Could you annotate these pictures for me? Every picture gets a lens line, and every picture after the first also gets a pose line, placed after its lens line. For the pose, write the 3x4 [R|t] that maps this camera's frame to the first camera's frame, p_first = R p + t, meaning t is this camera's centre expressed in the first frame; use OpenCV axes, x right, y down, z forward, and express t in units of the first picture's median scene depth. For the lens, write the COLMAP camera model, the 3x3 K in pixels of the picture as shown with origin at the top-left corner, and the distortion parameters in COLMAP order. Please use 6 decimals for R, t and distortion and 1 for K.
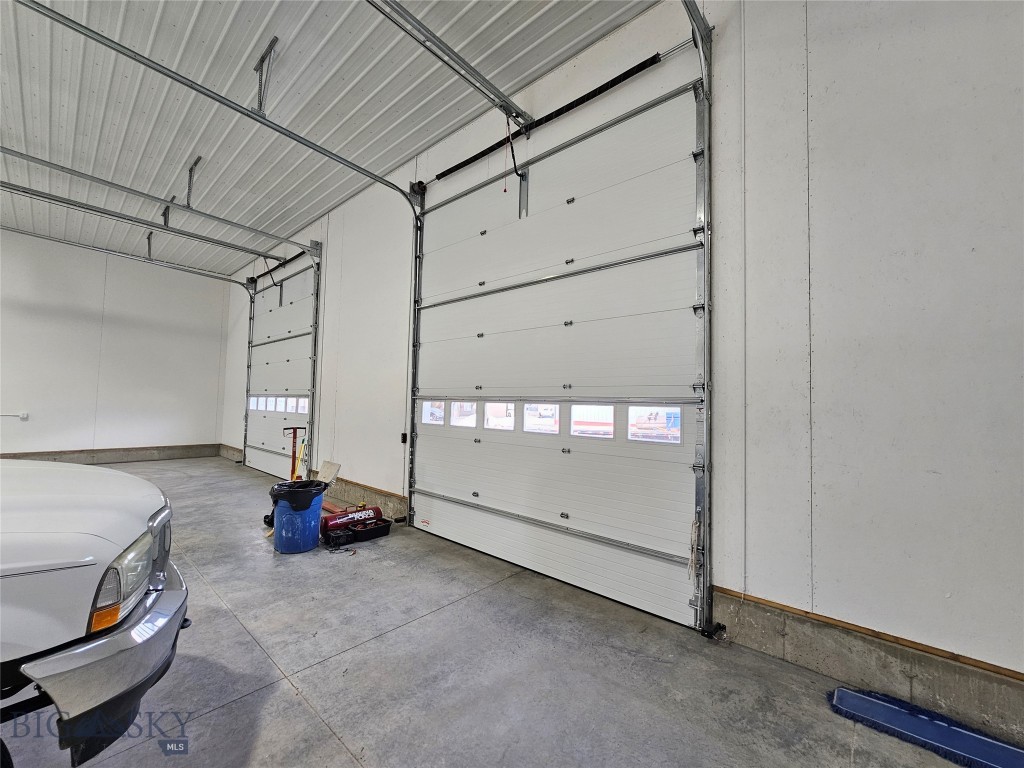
lens RADIAL K [[418.5, 0, 507.0], [0, 418.5, 385.1], [0, 0, 1]] dist [0.001216, -0.000011]
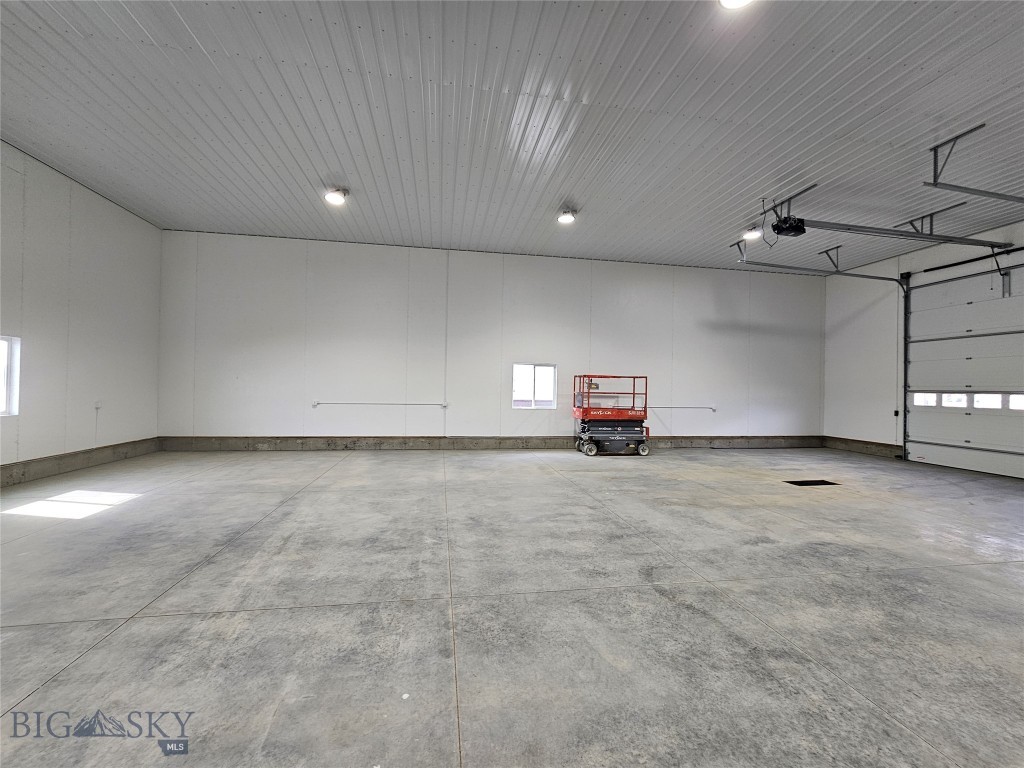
lens RADIAL K [[418.5, 0, 509.0], [0, 418.5, 384.6], [0, 0, 1]] dist [0.001216, -0.000011]
pose [[0.780862, -0.013430, -0.624559, -0.454434], [0.027846, 0.999523, 0.013322, -0.075400], [0.624082, -0.027794, 0.780864, -1.597997]]
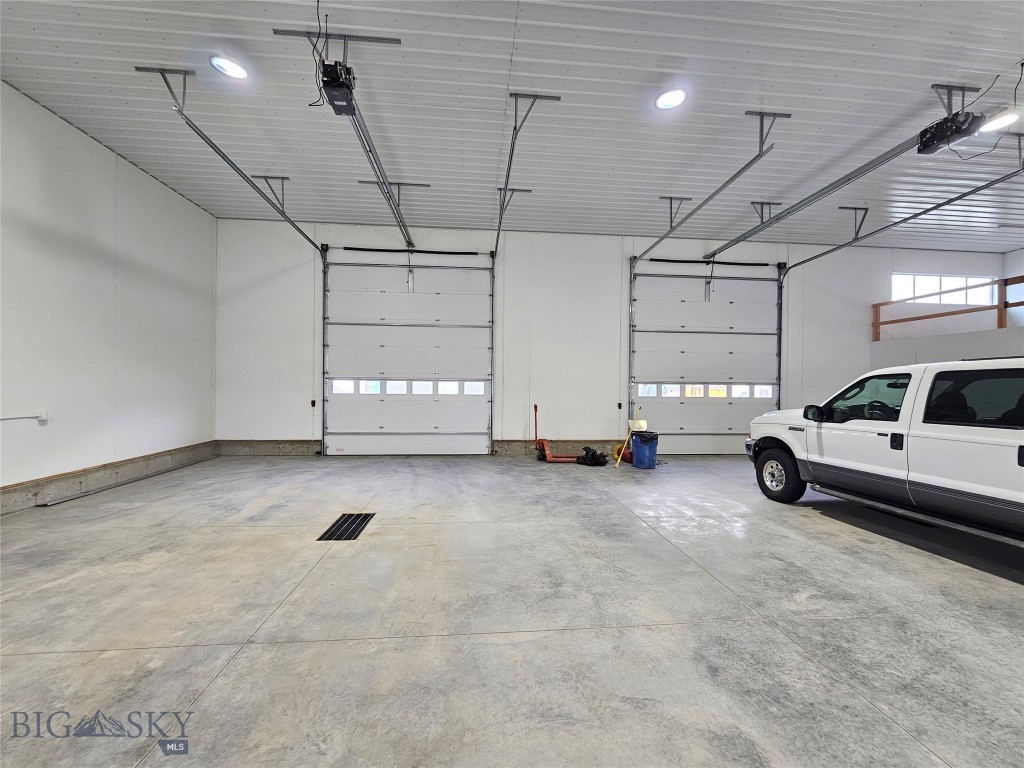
lens RADIAL K [[418.5, 0, 508.9], [0, 418.5, 382.4], [0, 0, 1]] dist [0.001216, -0.000011]
pose [[0.680152, -0.012755, 0.732960, -0.975892], [-0.027079, 0.998729, 0.042508, -0.043989], [-0.732571, -0.048759, 0.678942, -0.671048]]
